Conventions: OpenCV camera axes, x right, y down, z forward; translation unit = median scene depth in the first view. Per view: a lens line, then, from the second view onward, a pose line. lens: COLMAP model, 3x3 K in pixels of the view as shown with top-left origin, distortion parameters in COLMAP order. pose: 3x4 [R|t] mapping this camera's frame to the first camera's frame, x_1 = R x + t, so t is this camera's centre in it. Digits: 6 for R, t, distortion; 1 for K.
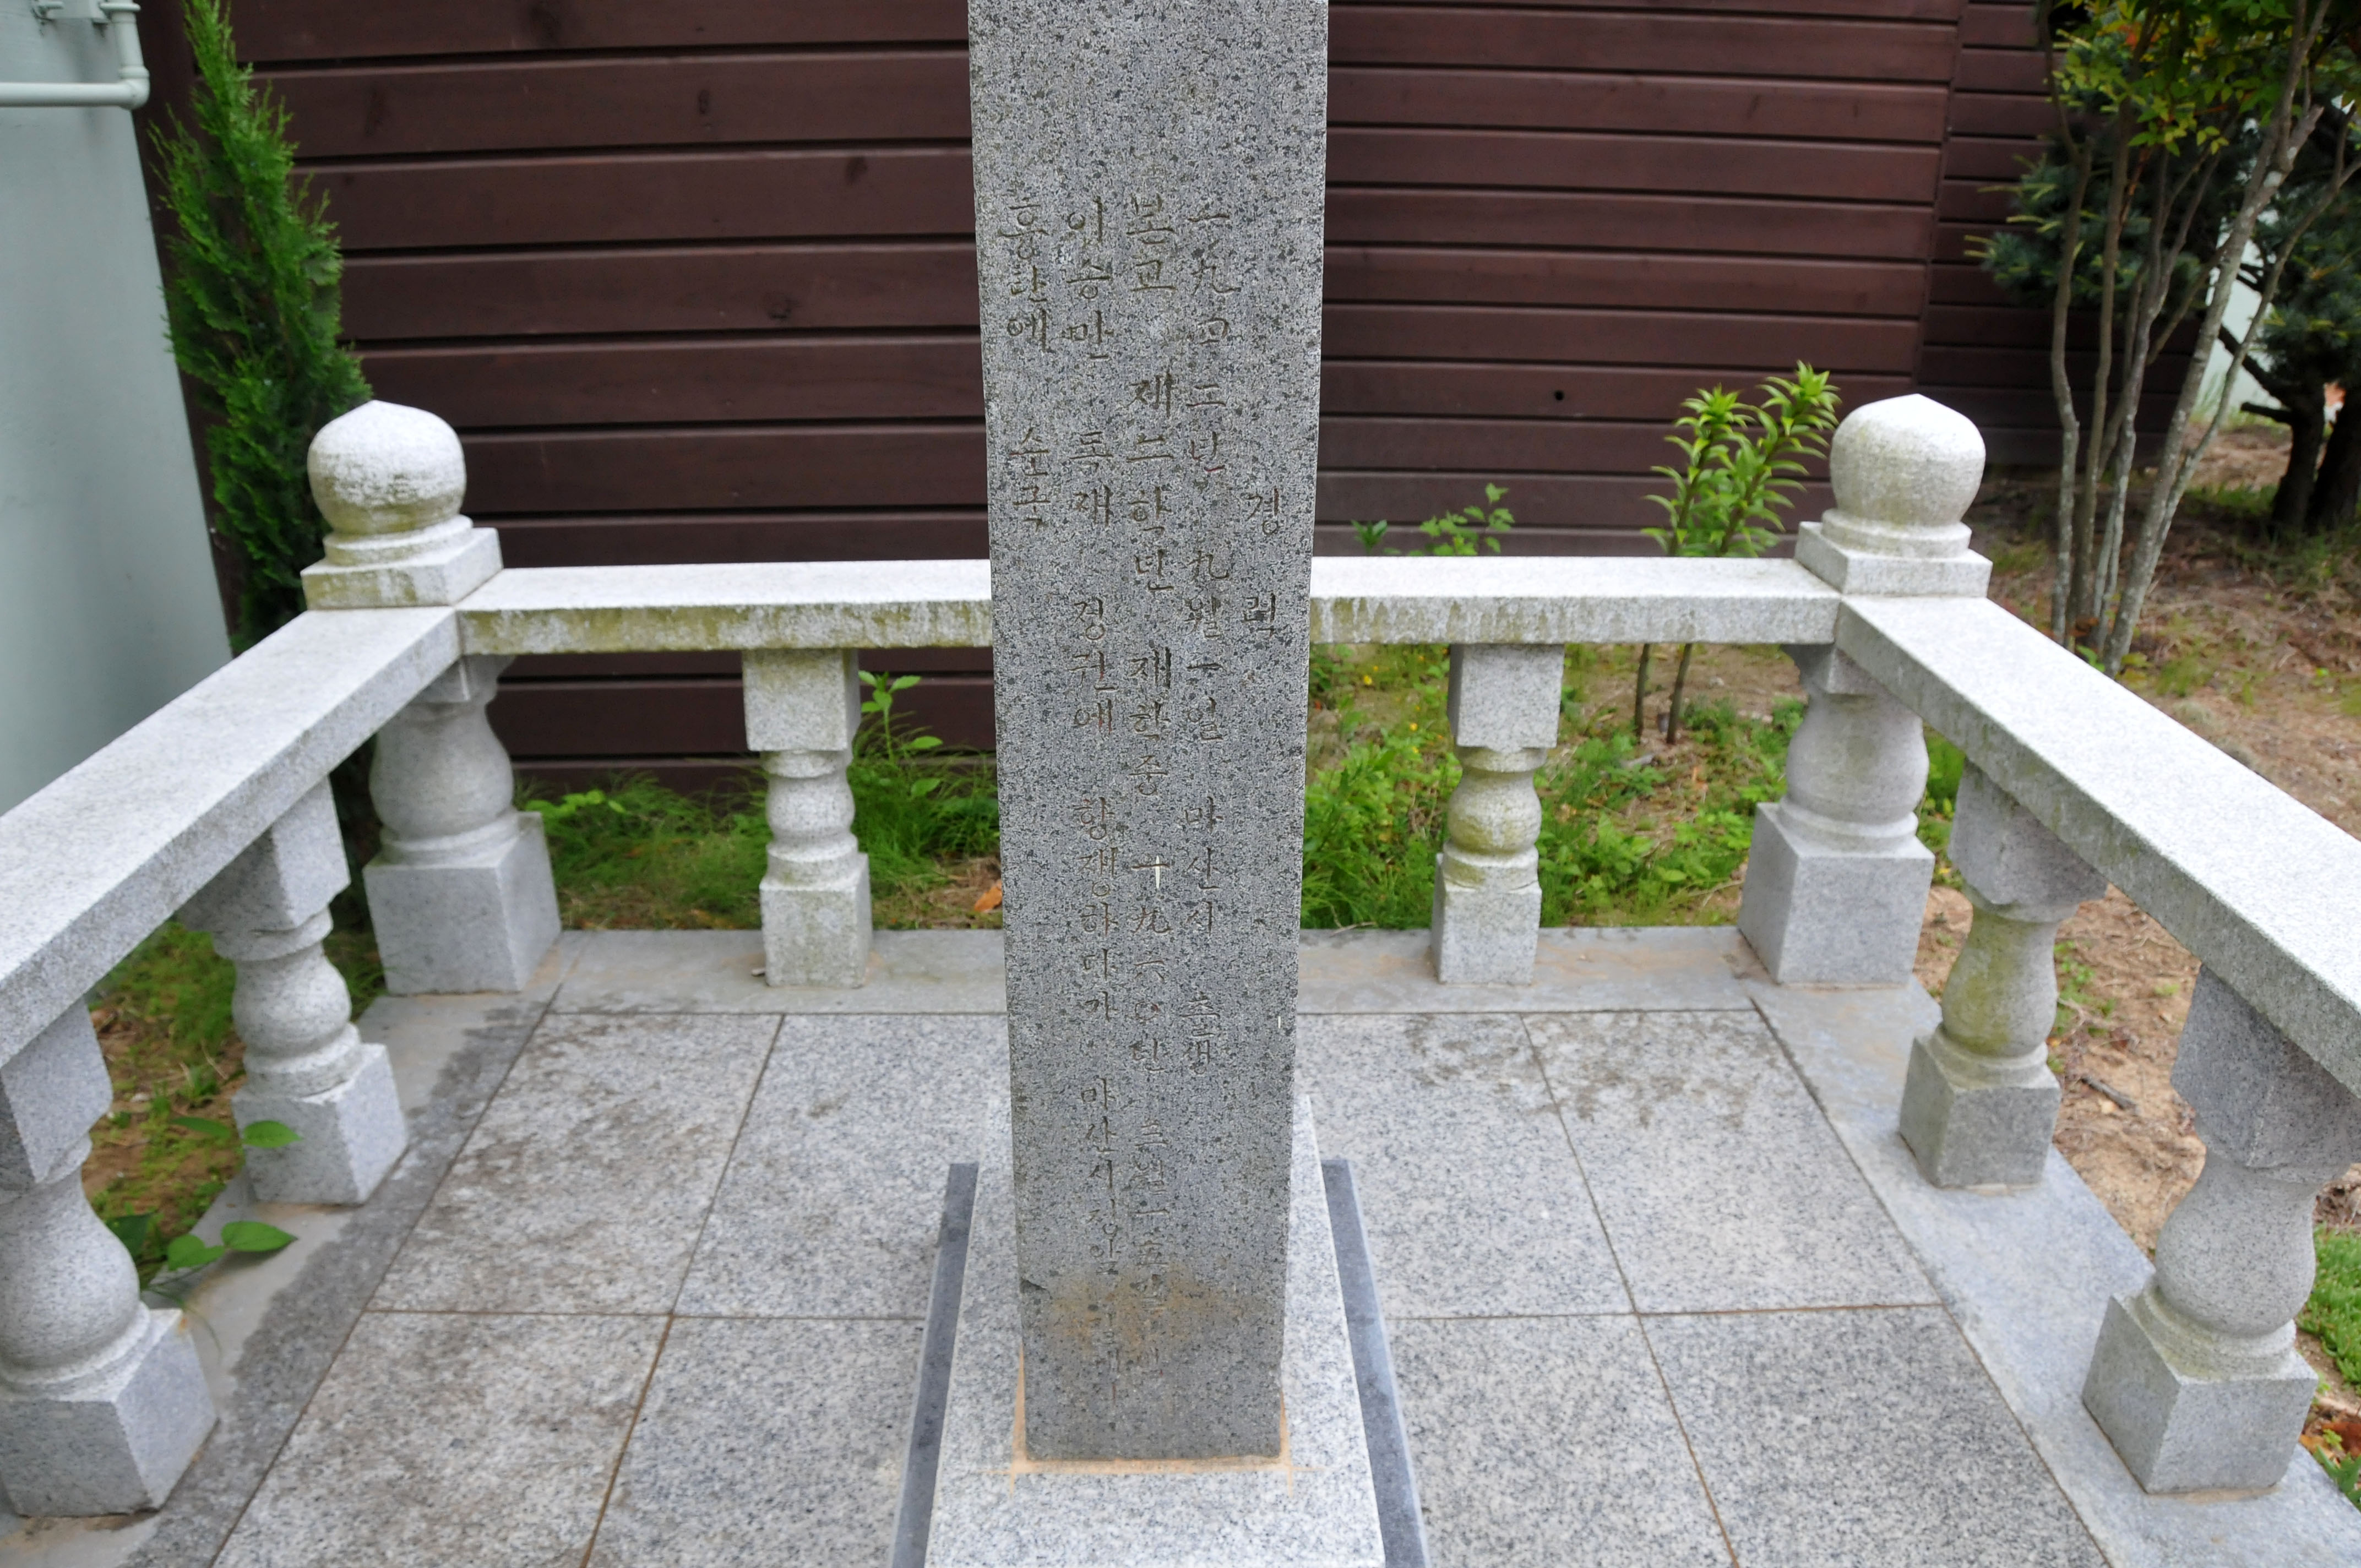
lens RADIAL K [[1876.2, 0, 1087.9], [0, 1876.2, 867.0], [0, 0, 1]] dist [-0.170333, 0.116660]
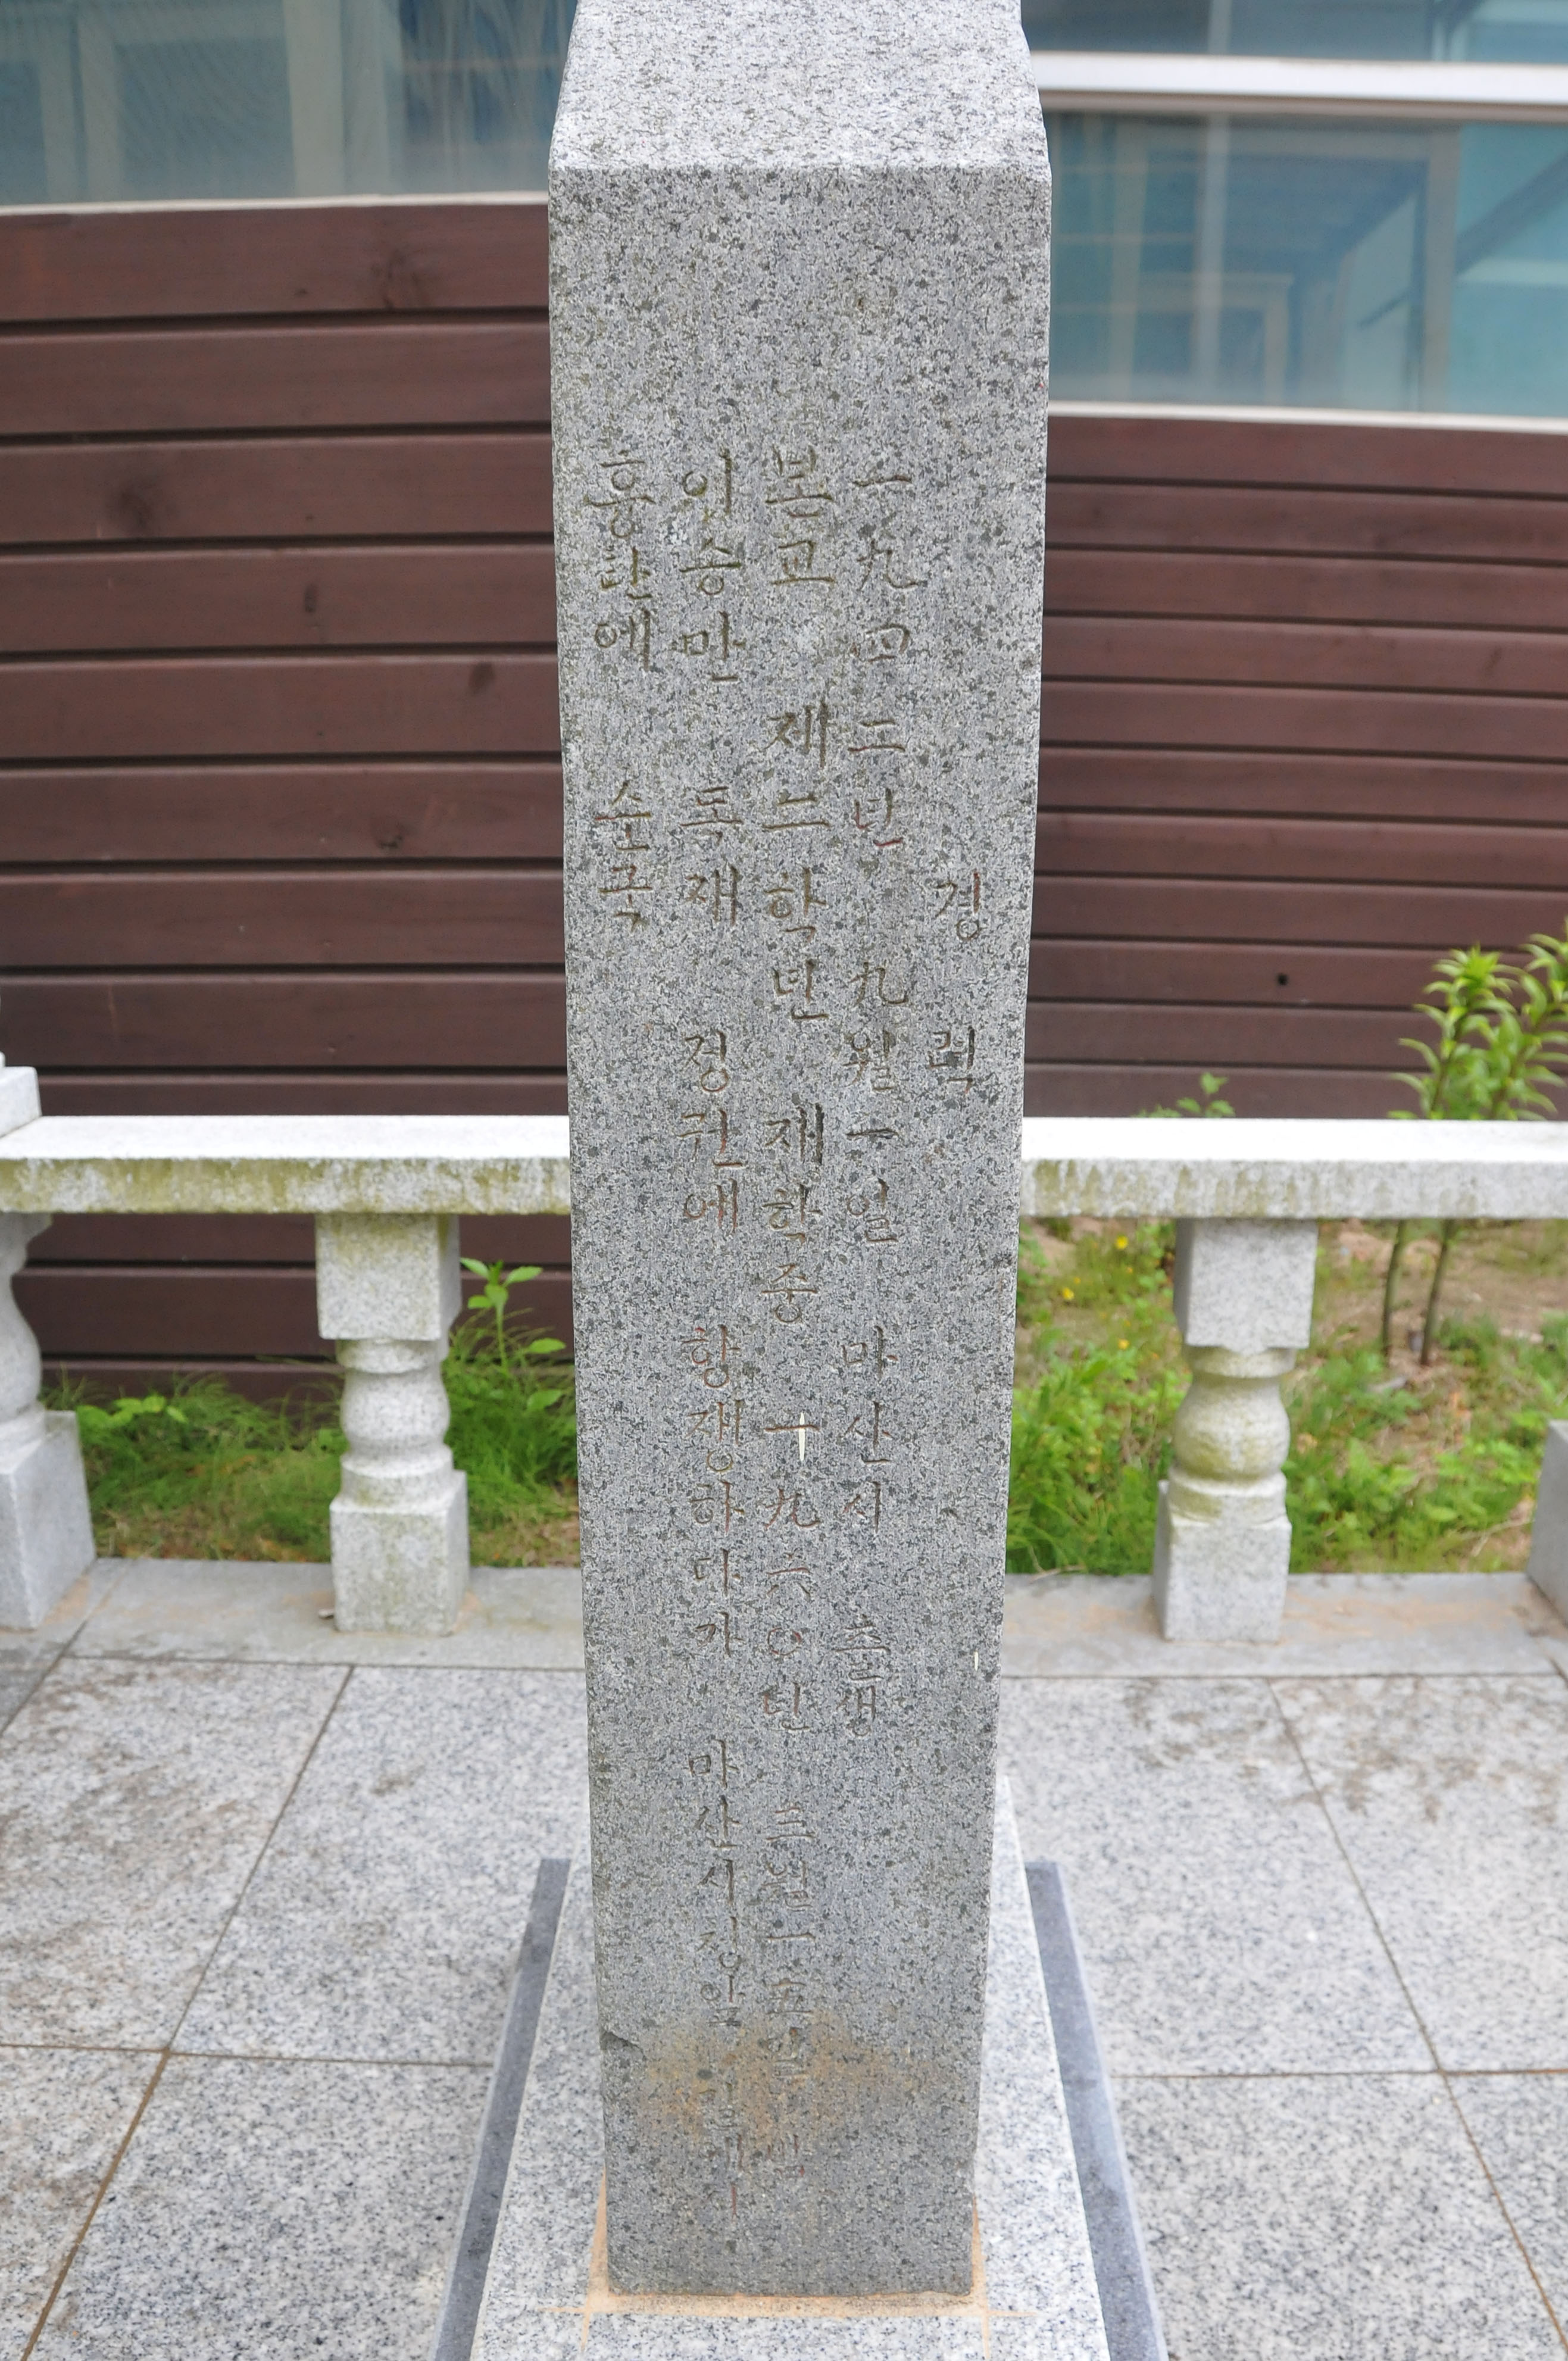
lens RADIAL K [[1862.7, 0, 774.3], [0, 1862.7, 1292.9], [0, 0, 1]] dist [-0.161750, 0.110571]
pose [[0.999859, 0.016616, 0.002552, 0.017300], [-0.016089, 0.989842, -0.141262, 0.033555], [-0.004873, 0.141201, 0.989969, 0.222802]]
